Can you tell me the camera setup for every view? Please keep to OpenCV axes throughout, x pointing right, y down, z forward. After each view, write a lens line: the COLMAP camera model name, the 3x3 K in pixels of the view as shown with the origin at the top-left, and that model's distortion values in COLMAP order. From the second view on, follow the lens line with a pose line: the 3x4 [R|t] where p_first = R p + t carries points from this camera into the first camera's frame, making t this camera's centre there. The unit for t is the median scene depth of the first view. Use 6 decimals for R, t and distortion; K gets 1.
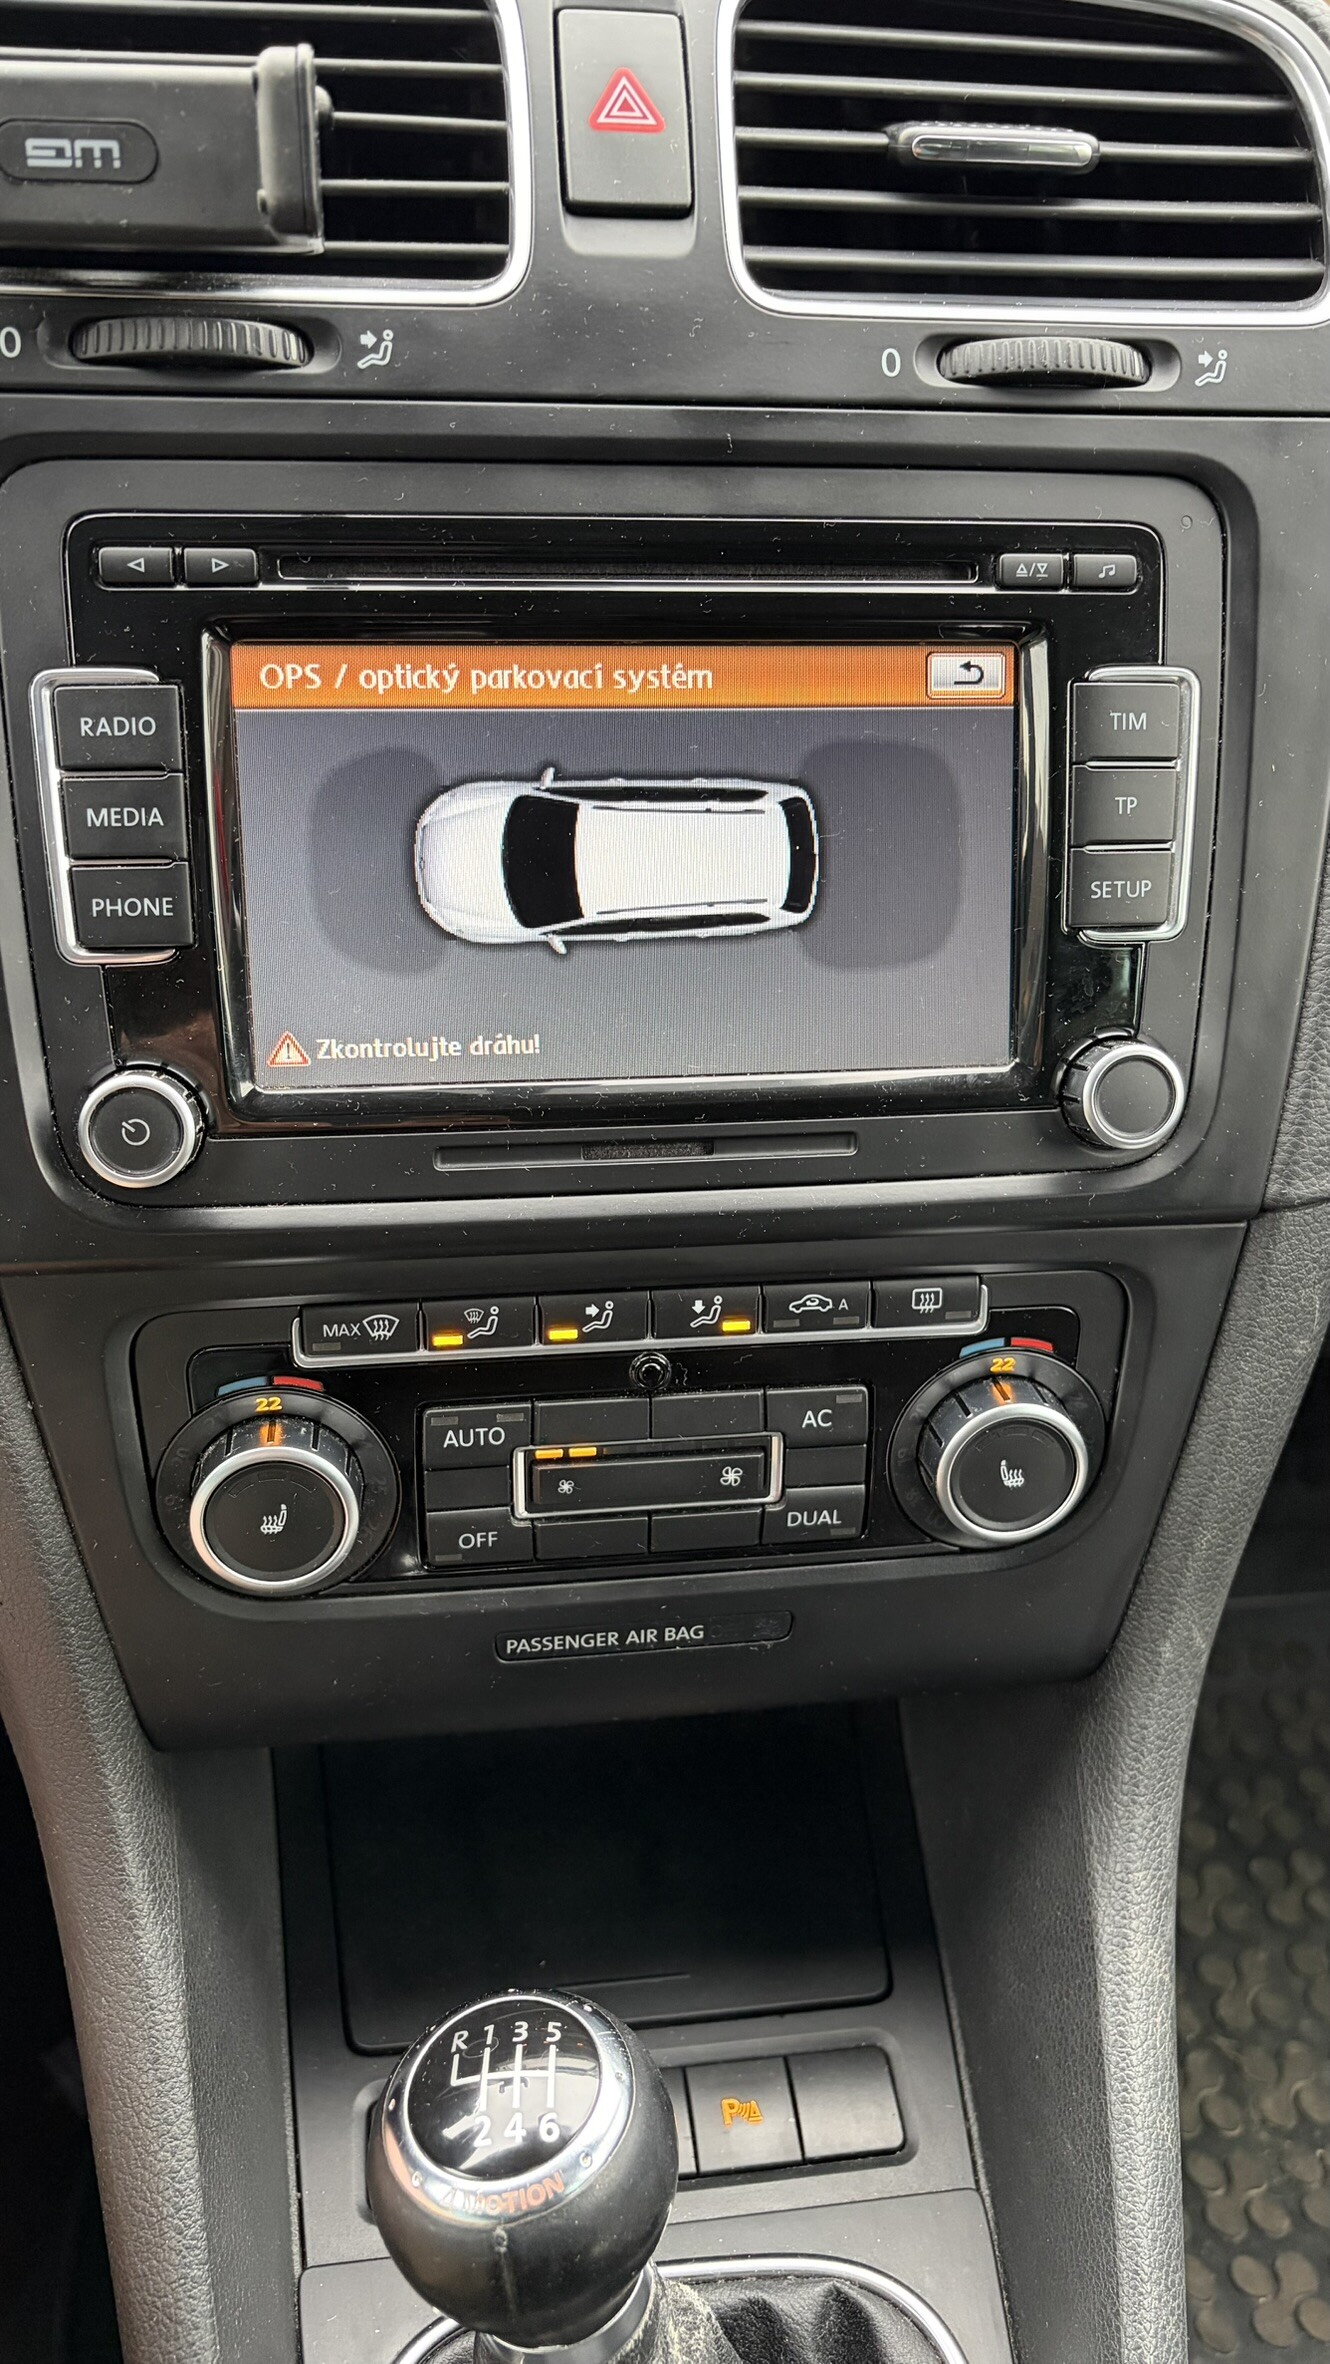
lens RADIAL K [[1798.3, 0, 665.0], [0, 1798.3, 1182.0], [0, 0, 1]] dist [0.036801, -0.024955]
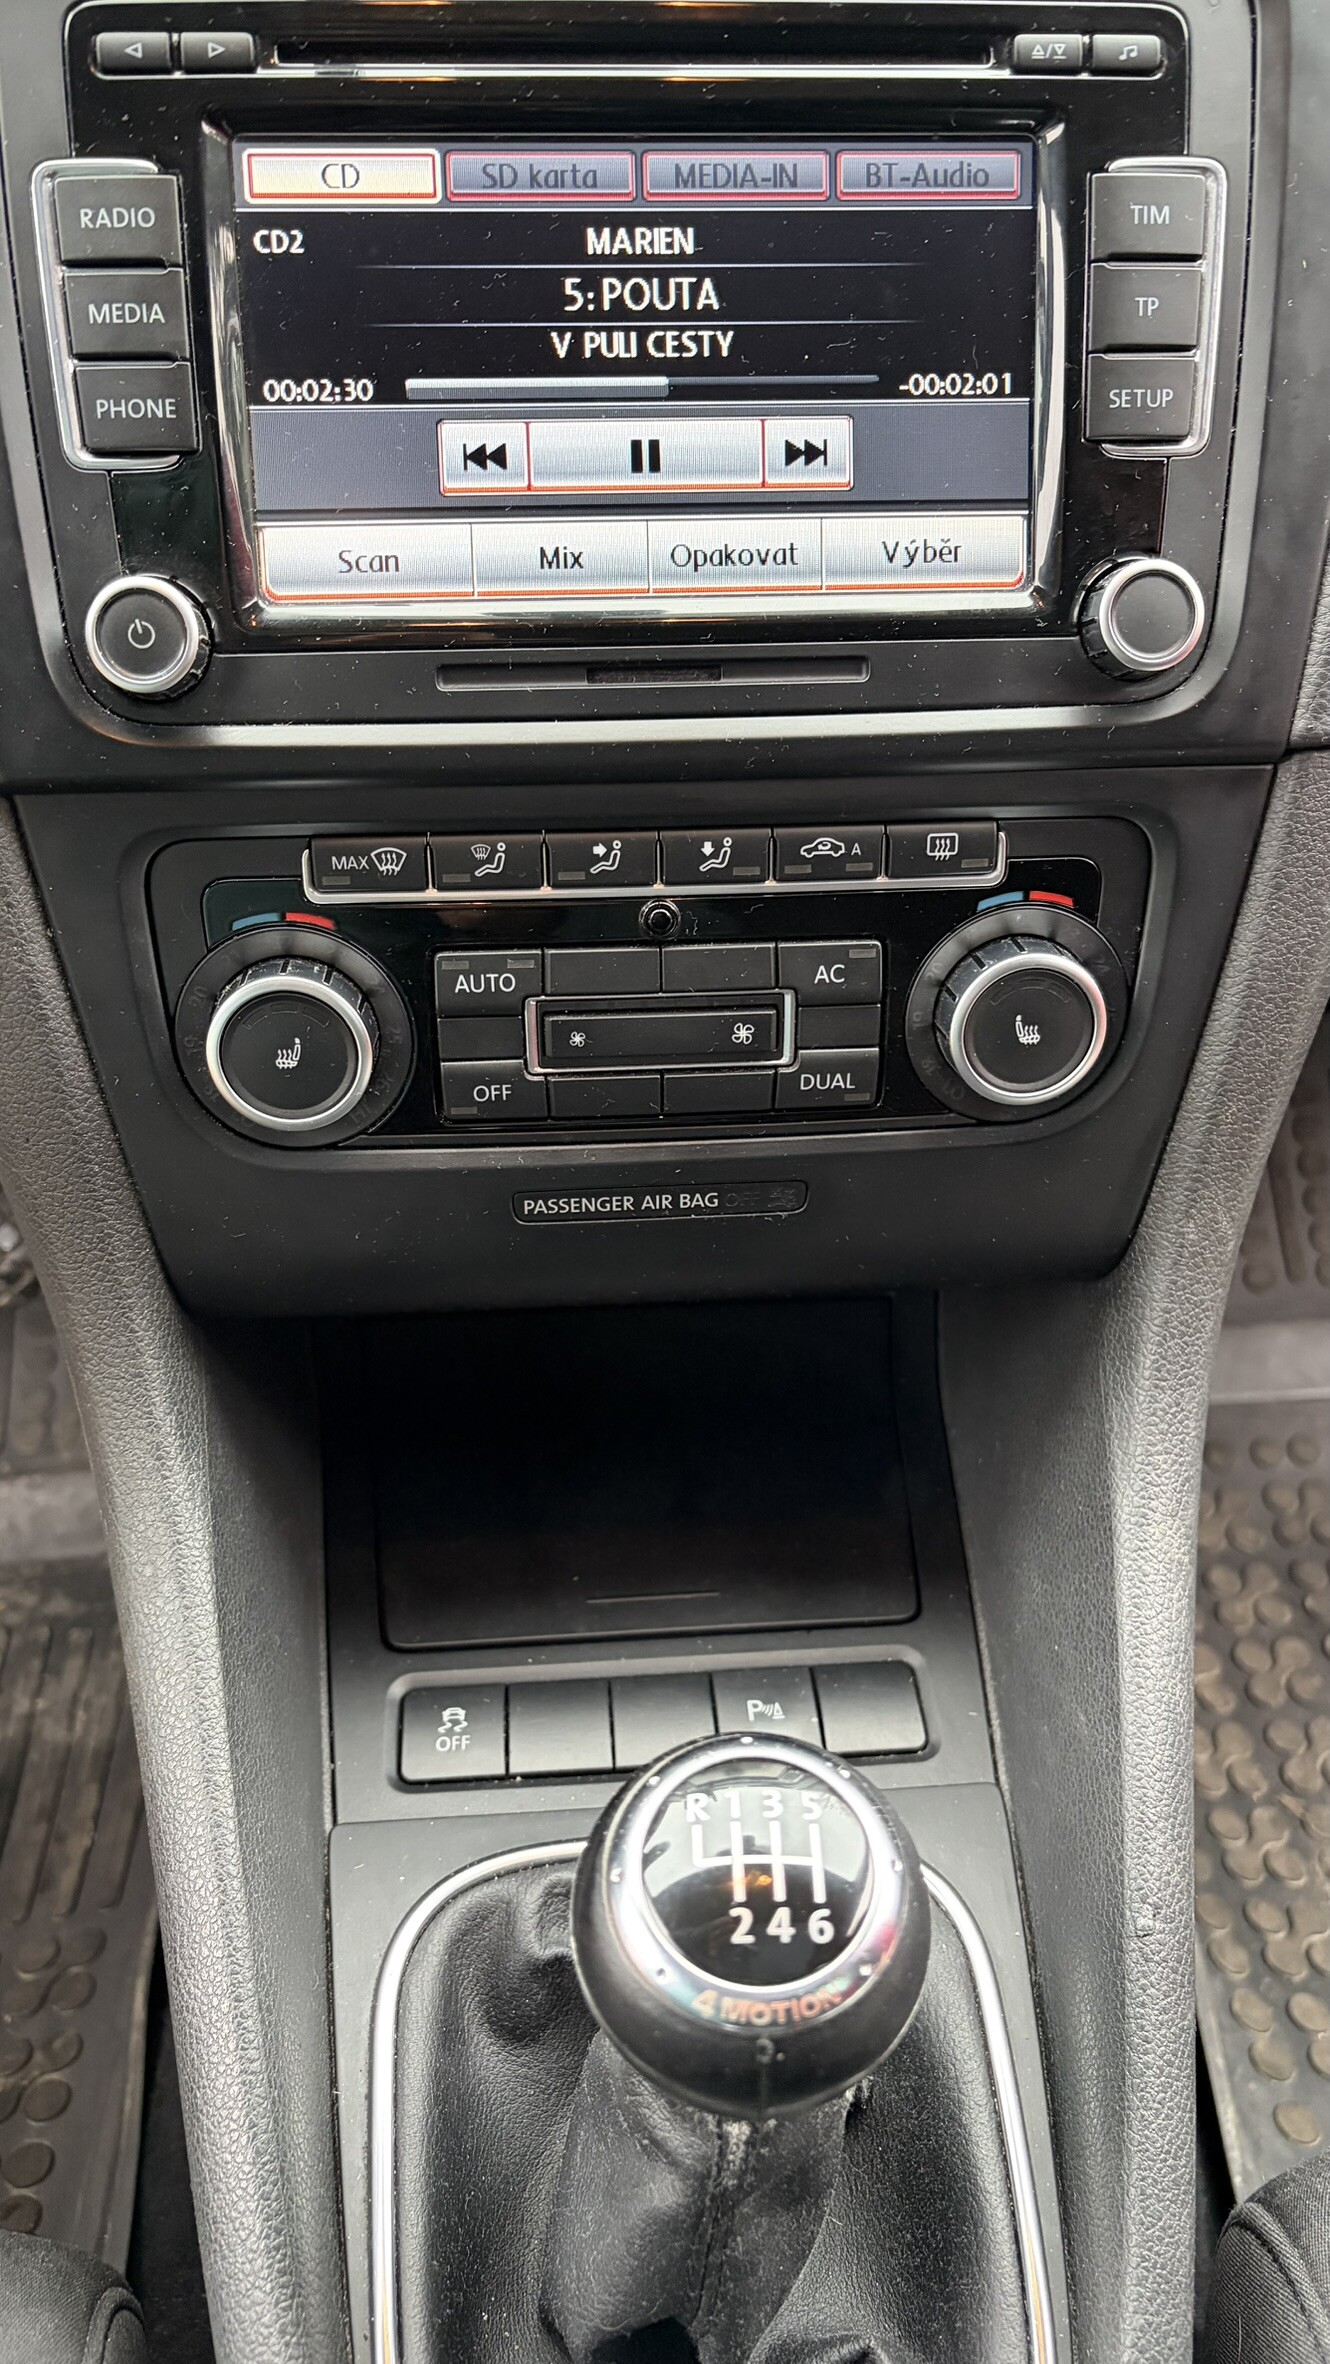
lens RADIAL K [[1798.3, 0, 665.0], [0, 1798.3, 1182.0], [0, 0, 1]] dist [0.036801, -0.024955]
pose [[0.997939, 0.004124, -0.064033, 0.059058], [-0.002033, 0.999464, 0.032688, 0.218549], [0.064133, -0.032491, 0.997412, -0.001327]]
